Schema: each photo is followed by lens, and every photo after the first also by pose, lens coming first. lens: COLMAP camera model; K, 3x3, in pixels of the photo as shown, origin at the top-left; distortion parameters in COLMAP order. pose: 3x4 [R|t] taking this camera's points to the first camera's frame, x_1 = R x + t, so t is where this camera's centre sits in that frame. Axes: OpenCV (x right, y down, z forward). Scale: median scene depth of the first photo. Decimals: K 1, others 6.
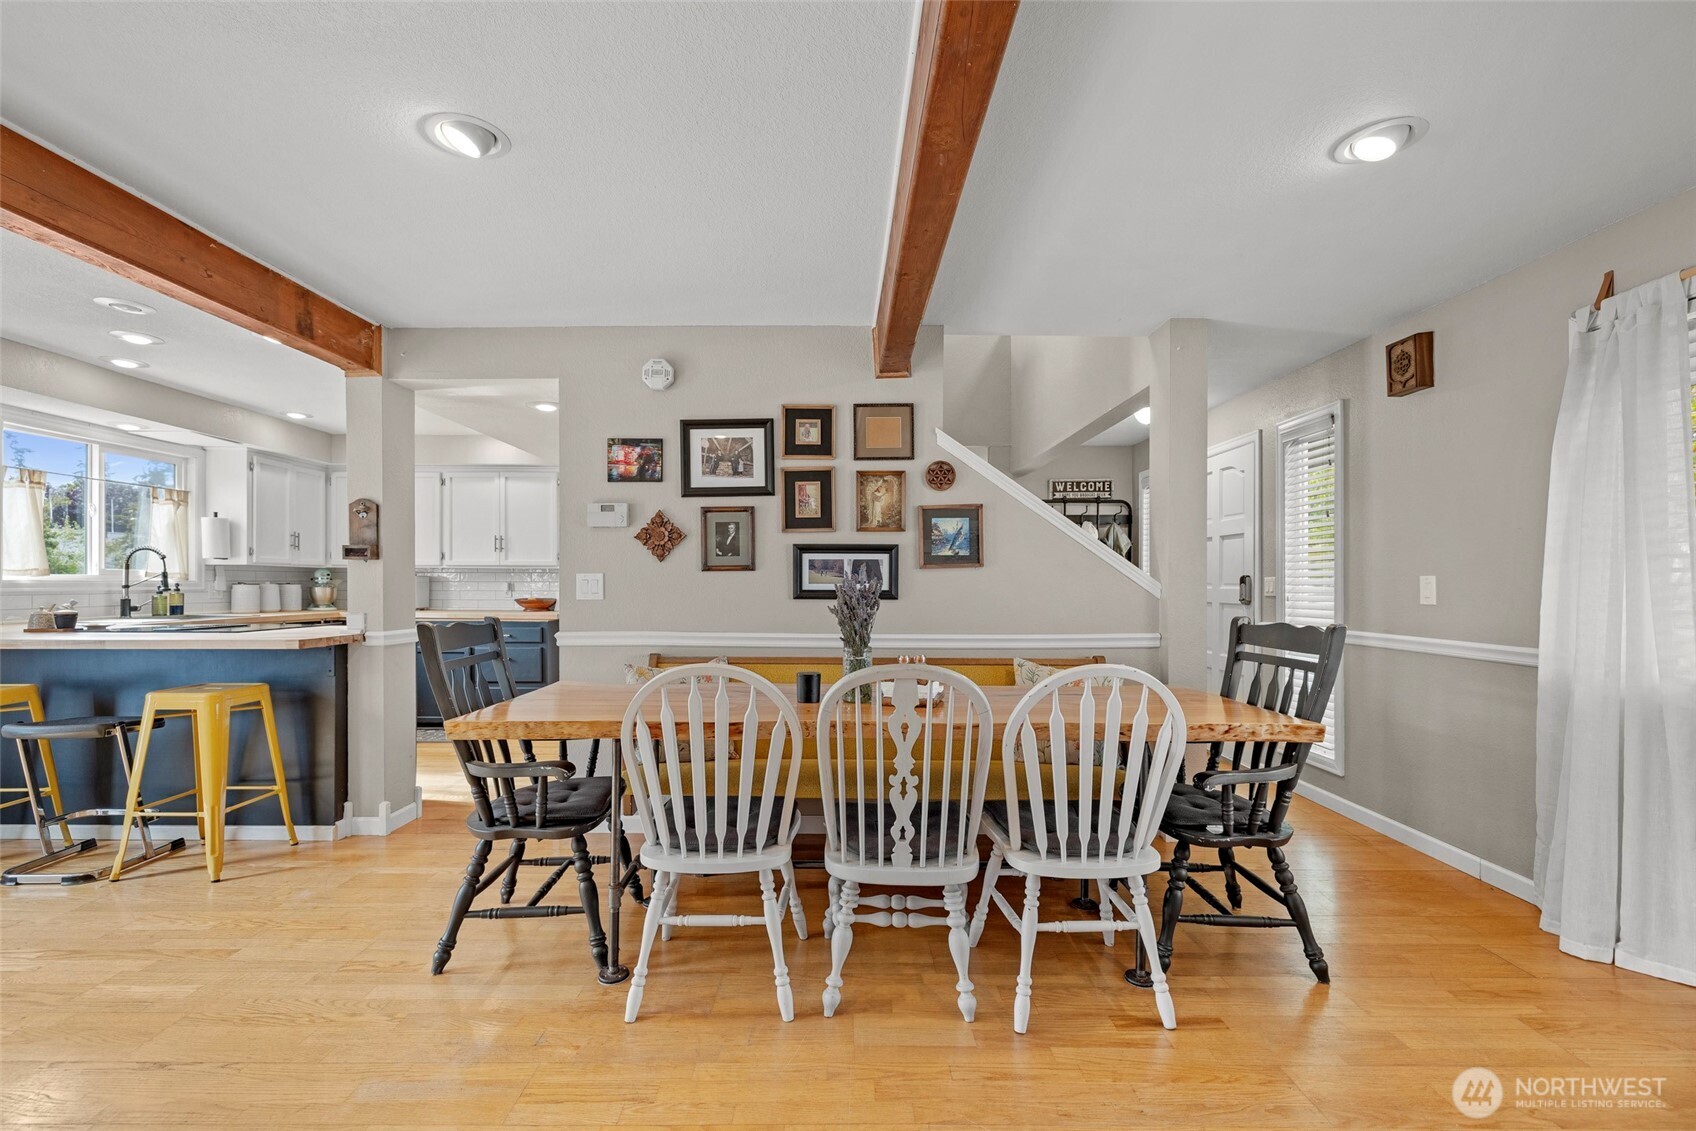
lens RADIAL K [[721.5, 0, 836.8], [0, 721.5, 590.0], [0, 0, 1]] dist [0.000464, -0.000623]
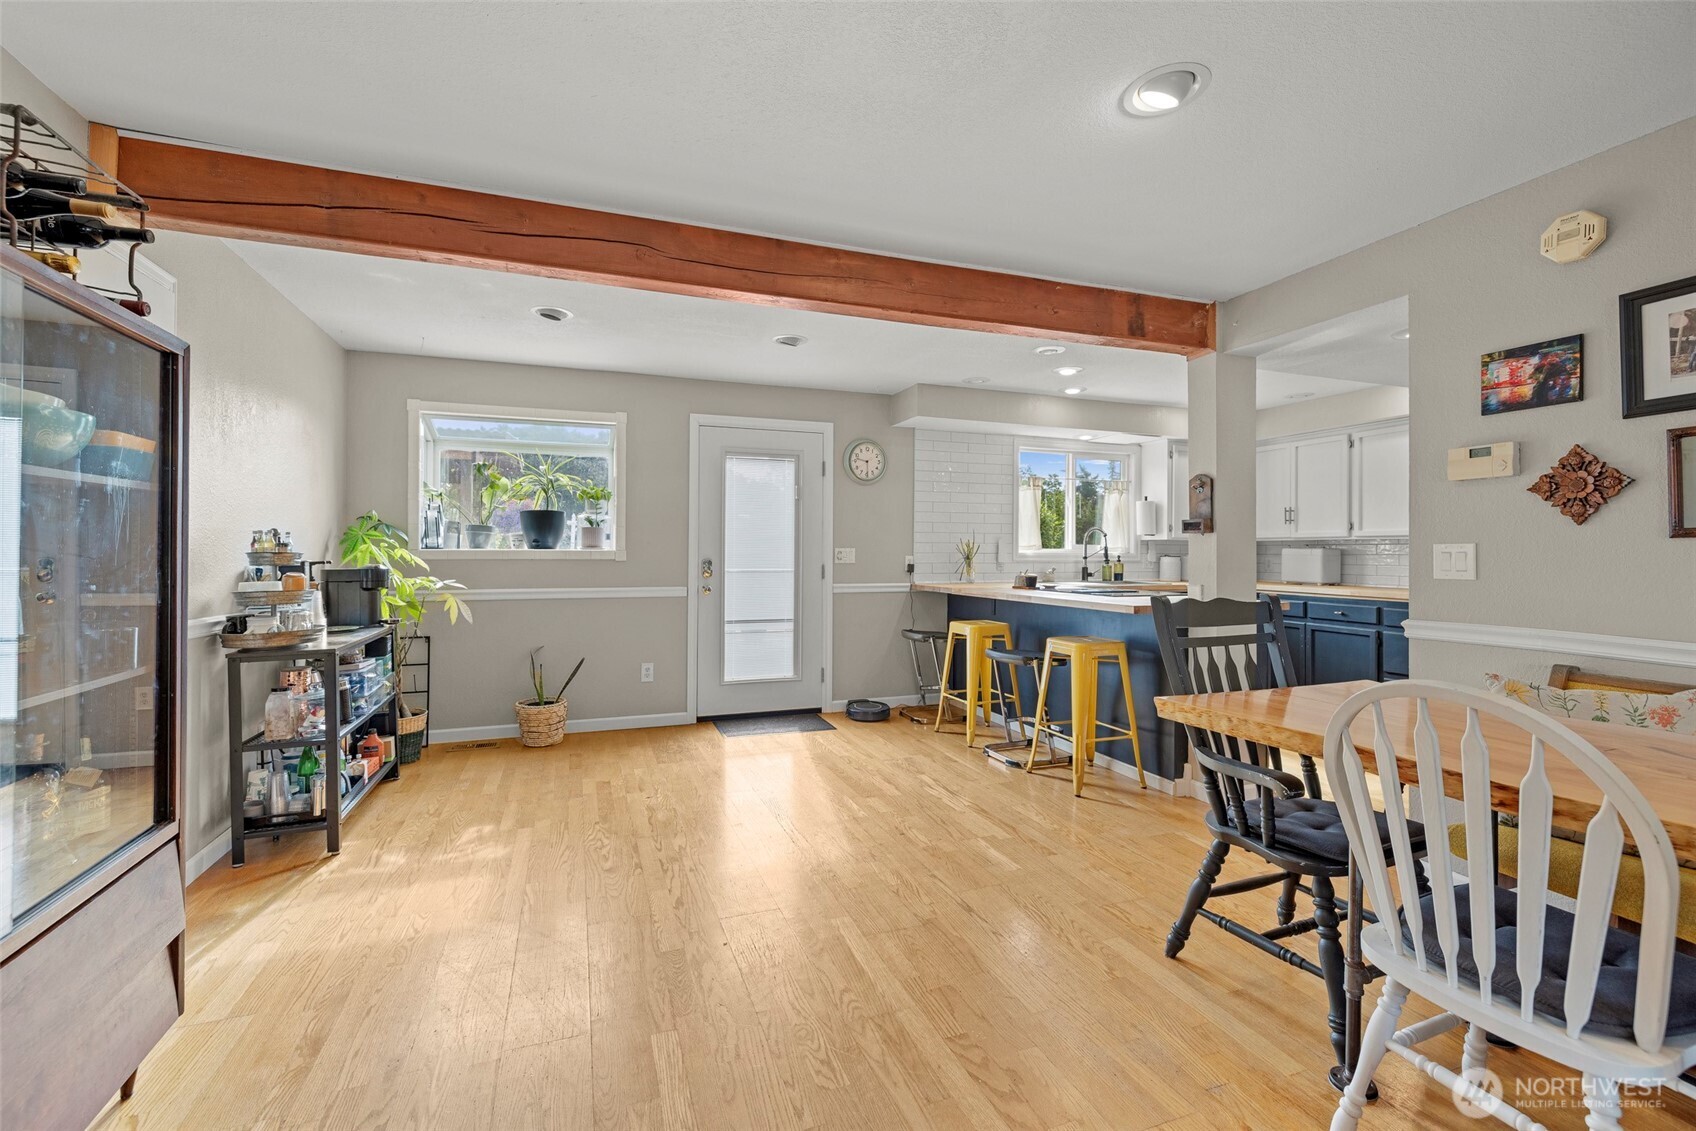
lens RADIAL K [[721.5, 0, 837.5], [0, 721.5, 551.5], [0, 0, 1]] dist [0.000464, -0.000623]
pose [[0.341968, -0.002109, -0.939709, 0.137639], [-0.013104, 0.999890, -0.007013, -0.001378], [0.939620, 0.014713, 0.341903, 0.155984]]
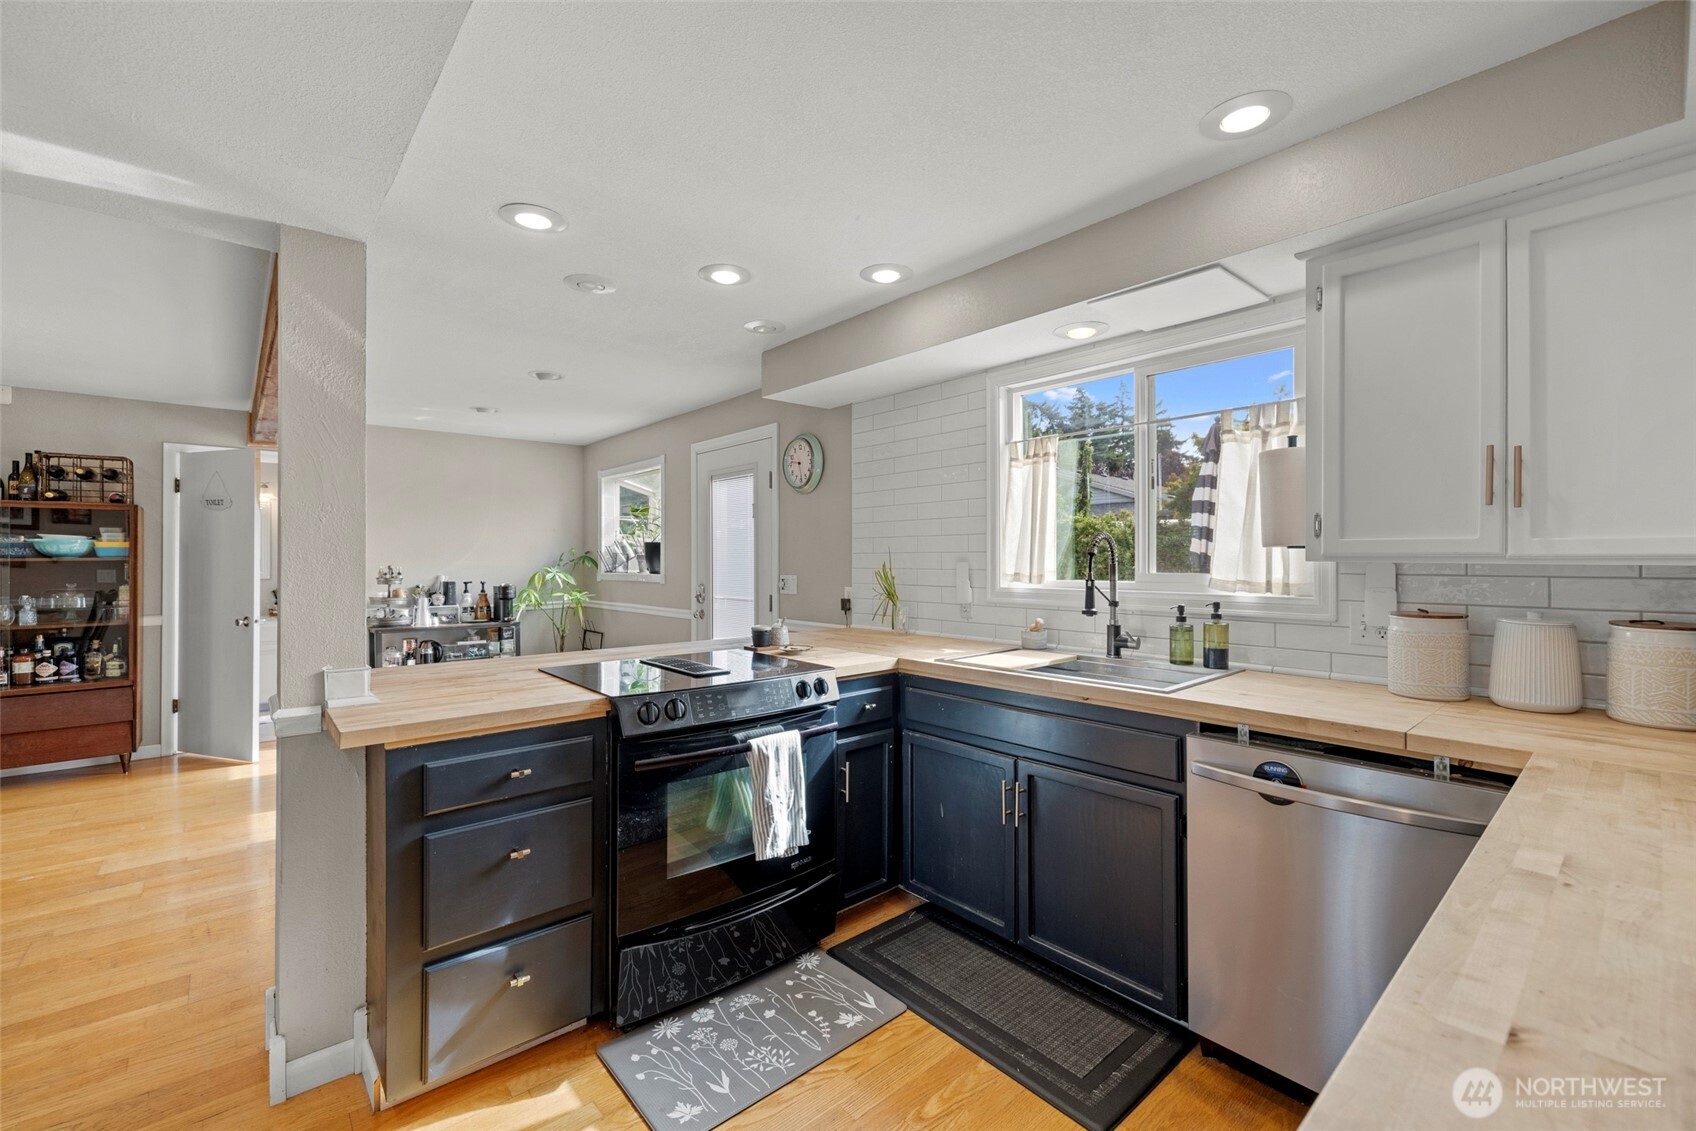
lens RADIAL K [[721.5, 0, 847.6], [0, 721.5, 563.8], [0, 0, 1]] dist [0.000464, -0.000623]
pose [[-0.756990, -0.002876, -0.653420, -0.582489], [-0.011685, 0.999890, 0.009135, -0.051580], [0.653321, 0.014550, -0.756941, 1.711659]]
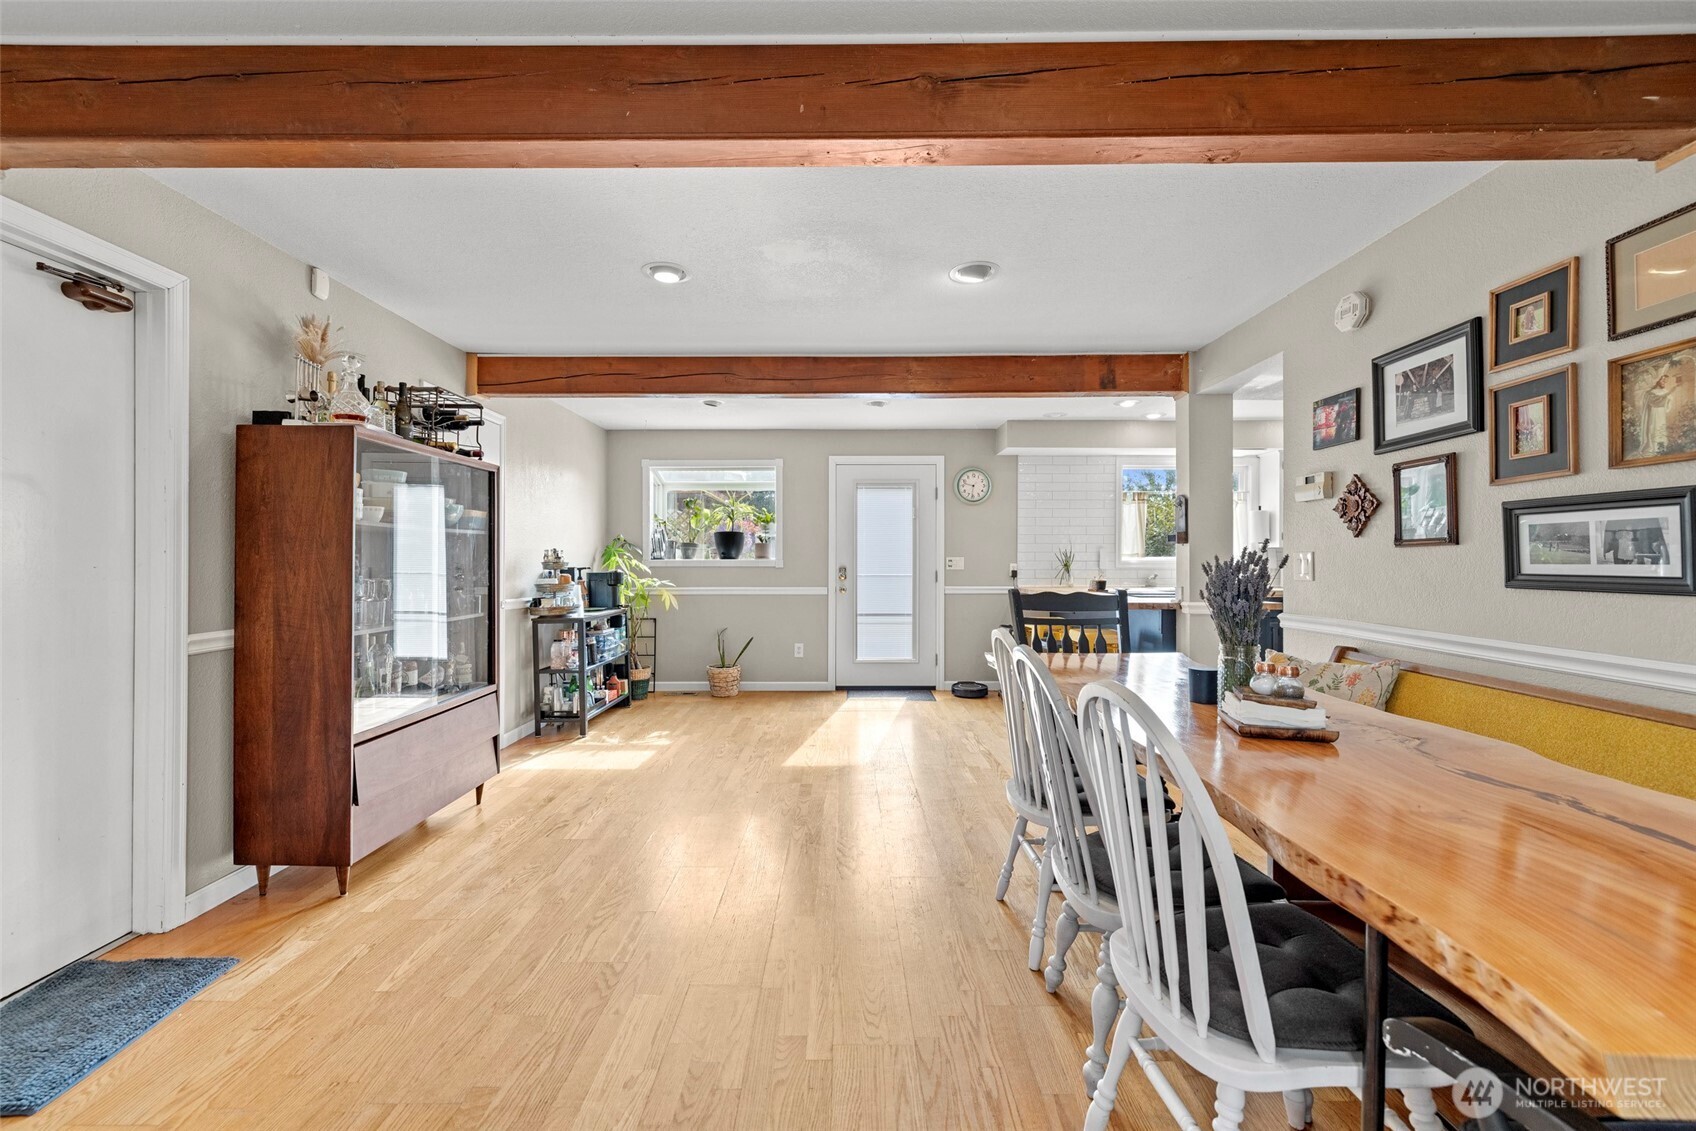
lens RADIAL K [[721.5, 0, 849.1], [0, 721.5, 567.1], [0, 0, 1]] dist [0.000464, -0.000623]
pose [[-0.000457, 0.007149, -0.999974, 0.588141], [-0.010381, 0.999921, 0.007154, -0.004630], [0.999946, 0.010384, -0.000382, 0.423622]]
